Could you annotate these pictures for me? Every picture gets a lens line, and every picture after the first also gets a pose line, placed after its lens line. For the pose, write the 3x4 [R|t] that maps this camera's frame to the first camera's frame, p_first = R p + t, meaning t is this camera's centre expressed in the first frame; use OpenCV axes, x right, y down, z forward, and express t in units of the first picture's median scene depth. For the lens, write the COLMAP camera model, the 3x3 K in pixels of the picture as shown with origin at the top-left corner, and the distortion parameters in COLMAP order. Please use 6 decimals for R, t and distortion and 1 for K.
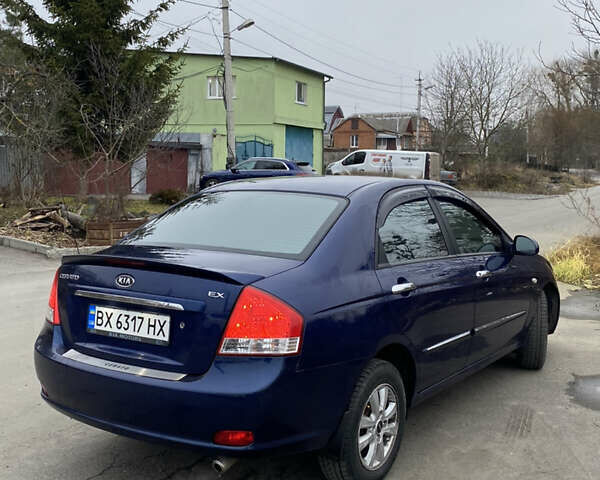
lens RADIAL K [[759.4, 0, 303.9], [0, 759.4, 239.7], [0, 0, 1]] dist [0.027701, 0.000000]
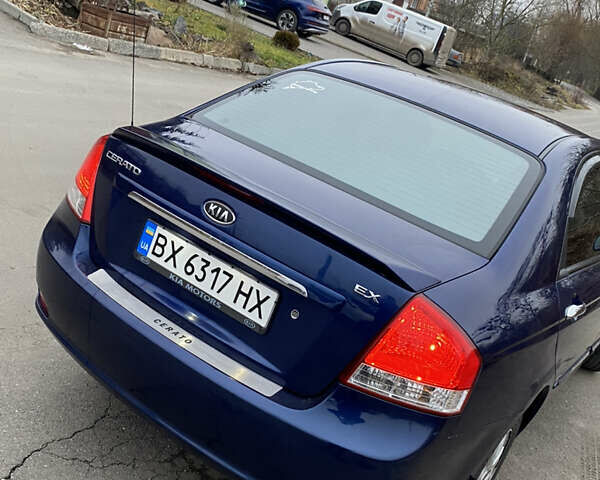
lens RADIAL K [[759.4, 0, 294.5], [0, 759.4, 240.6], [0, 0, 1]] dist [0.027701, 0.000000]
pose [[0.952924, 0.287164, 0.097328, -0.220908], [-0.301643, 0.930416, 0.208175, -0.072590], [-0.030775, -0.227733, 0.973237, 0.355314]]
